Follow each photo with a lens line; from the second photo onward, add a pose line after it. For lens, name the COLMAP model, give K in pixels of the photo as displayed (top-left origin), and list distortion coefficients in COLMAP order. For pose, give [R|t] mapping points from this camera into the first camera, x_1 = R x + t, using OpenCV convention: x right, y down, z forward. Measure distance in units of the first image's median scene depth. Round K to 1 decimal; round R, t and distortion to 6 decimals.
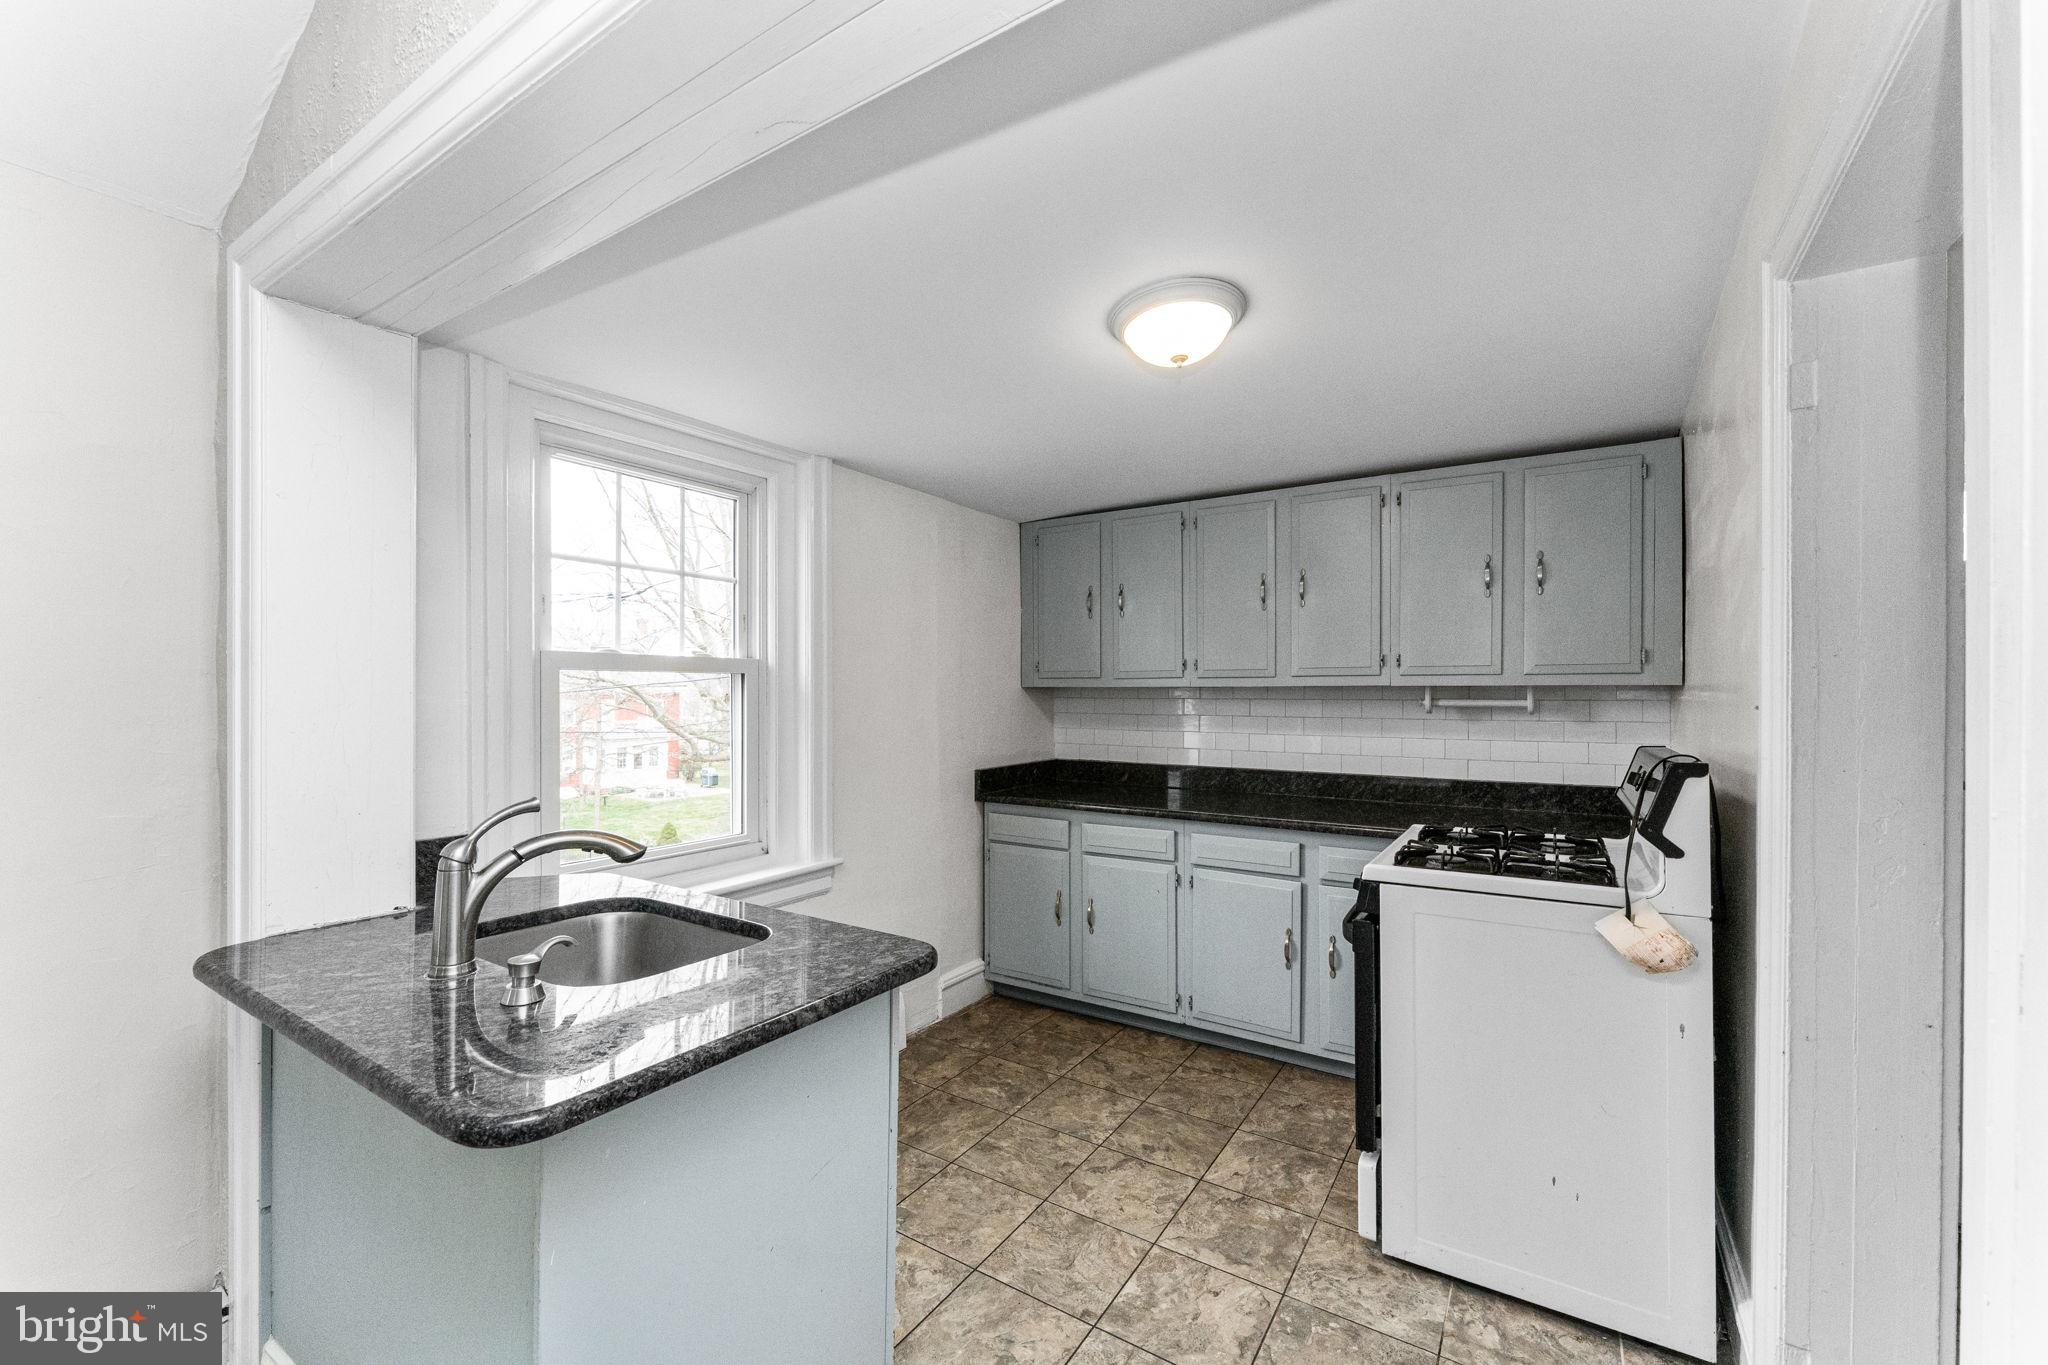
lens RADIAL K [[835.5, 0, 1026.3], [0, 835.5, 687.4], [0, 0, 1]] dist [0.004197, 0.000267]
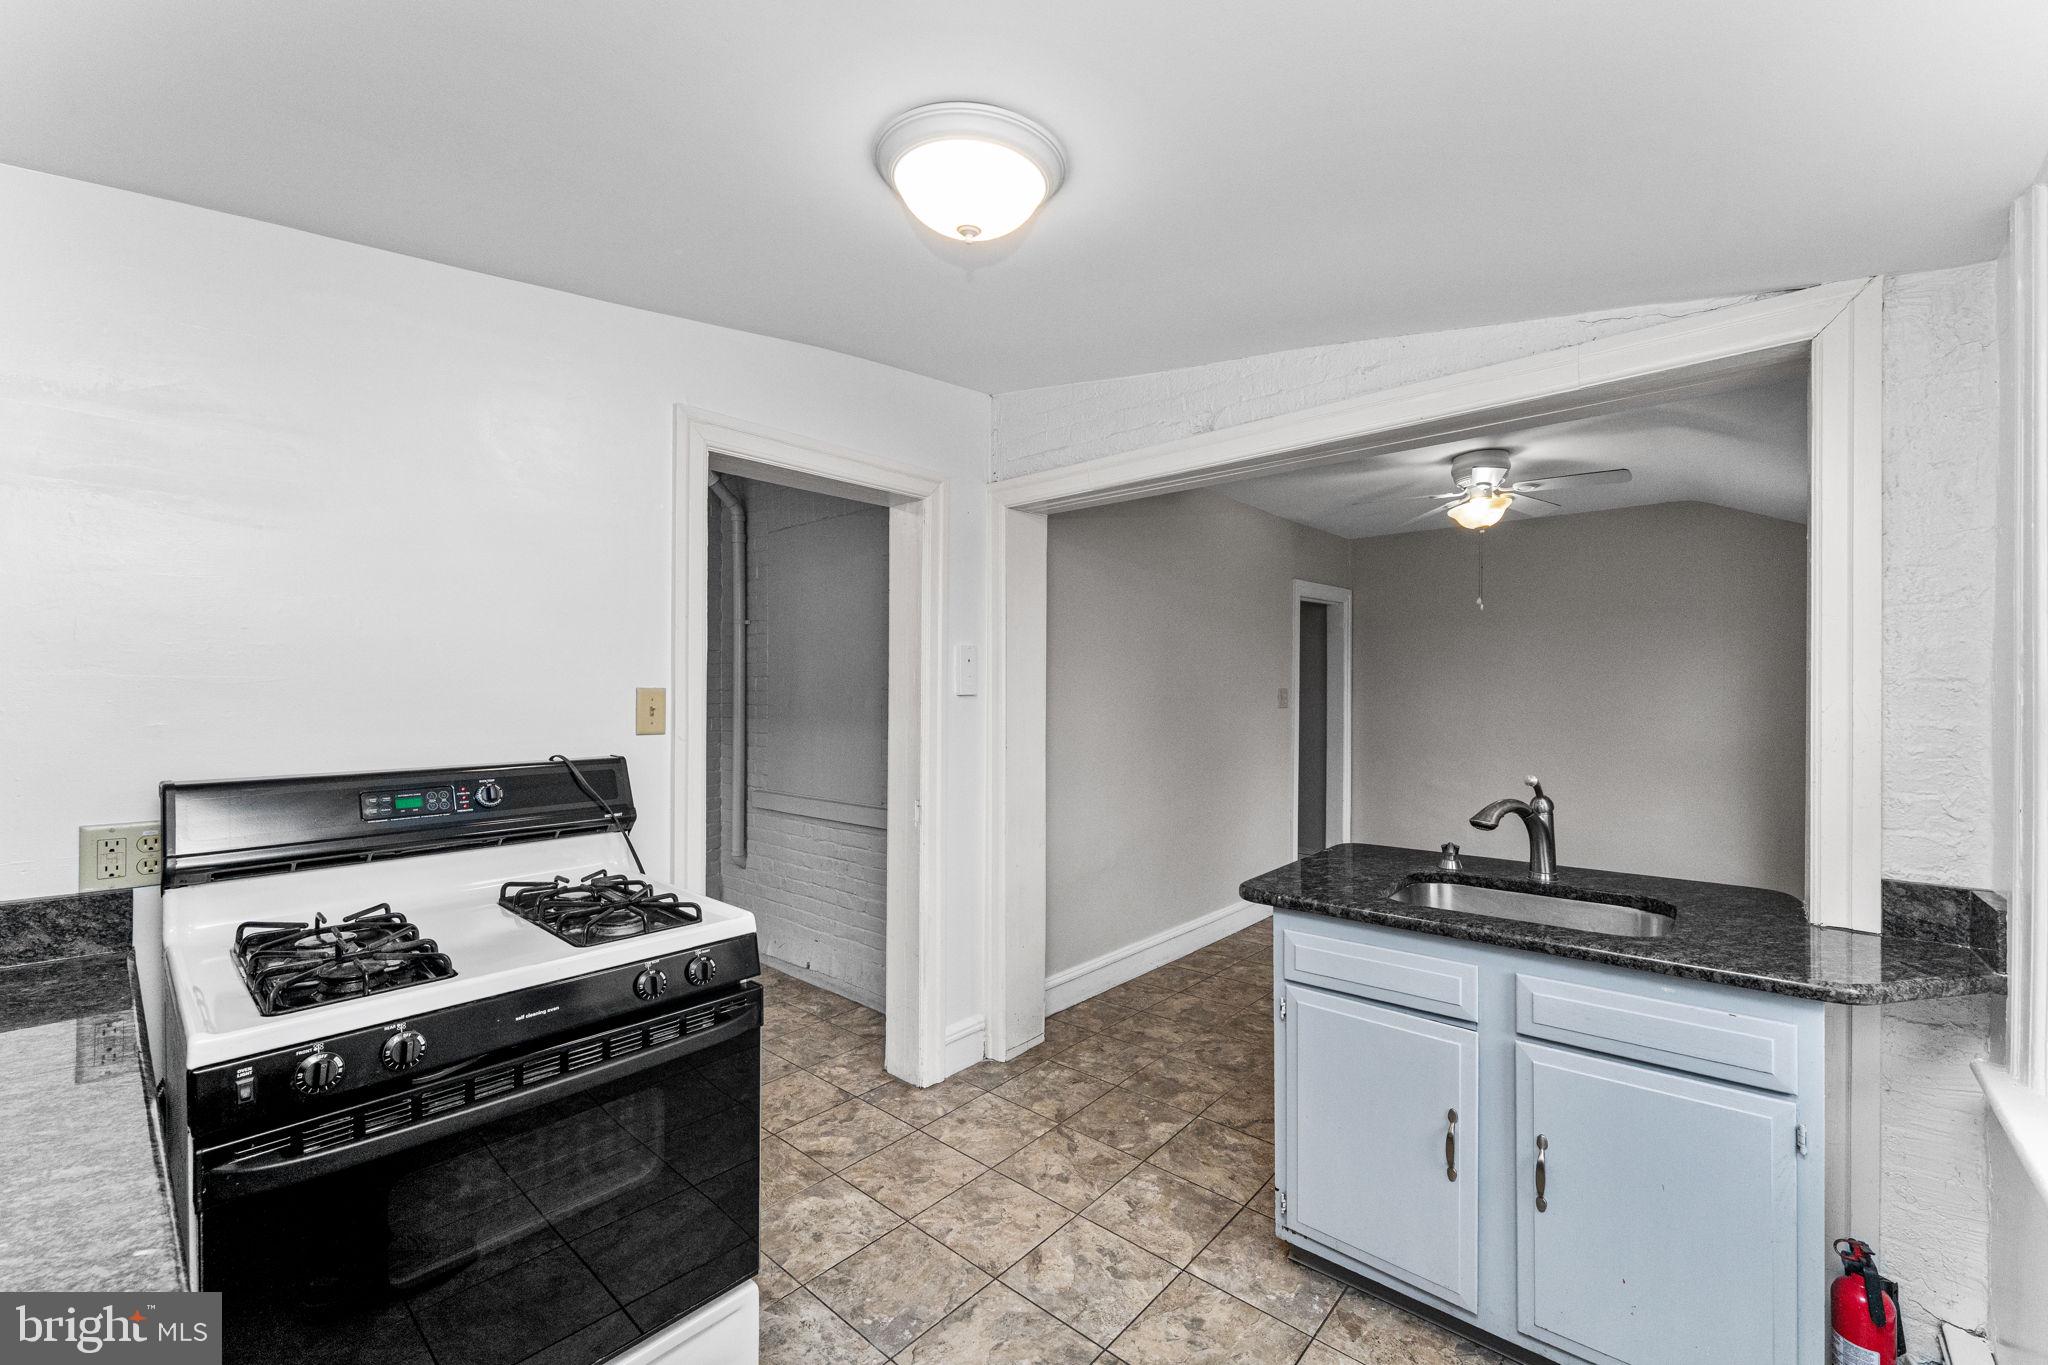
lens RADIAL K [[835.5, 0, 1026.8], [0, 835.5, 695.2], [0, 0, 1]] dist [0.004197, 0.000267]
pose [[-0.988496, -0.000456, 0.151247, 0.015307], [-0.000704, 0.999998, -0.001586, 0.002091], [-0.151246, -0.001674, -0.988495, 1.262410]]
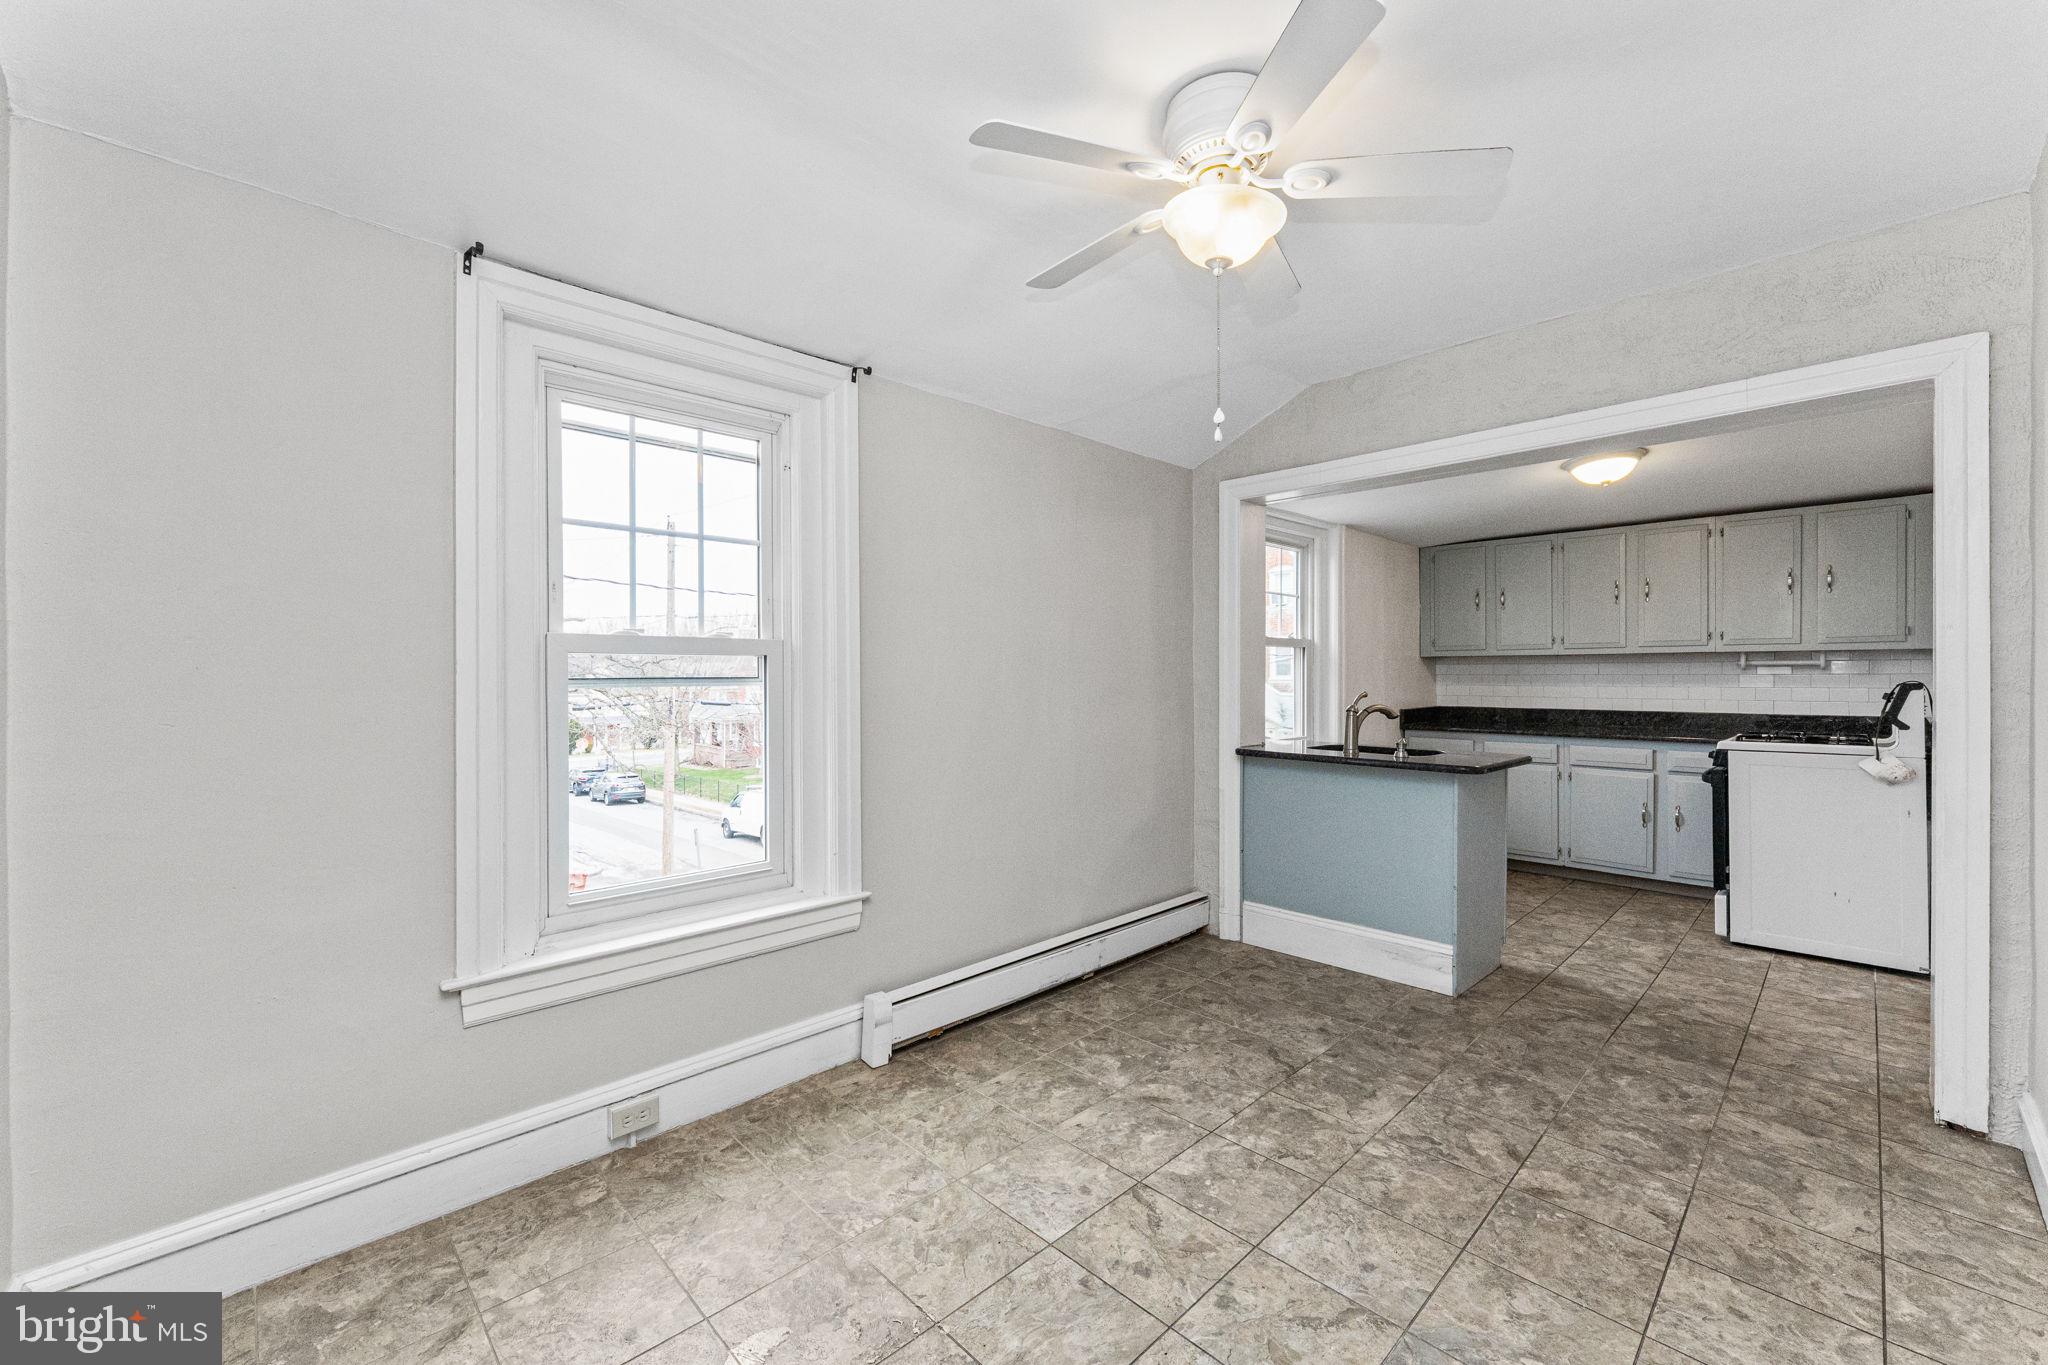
lens RADIAL K [[835.5, 0, 1018.5], [0, 835.5, 668.0], [0, 0, 1]] dist [0.004197, 0.000267]
pose [[0.974087, -0.004736, -0.226122, -0.523825], [0.004569, 0.999989, -0.001261, 0.026810], [0.226126, 0.000195, 0.974098, -0.895207]]
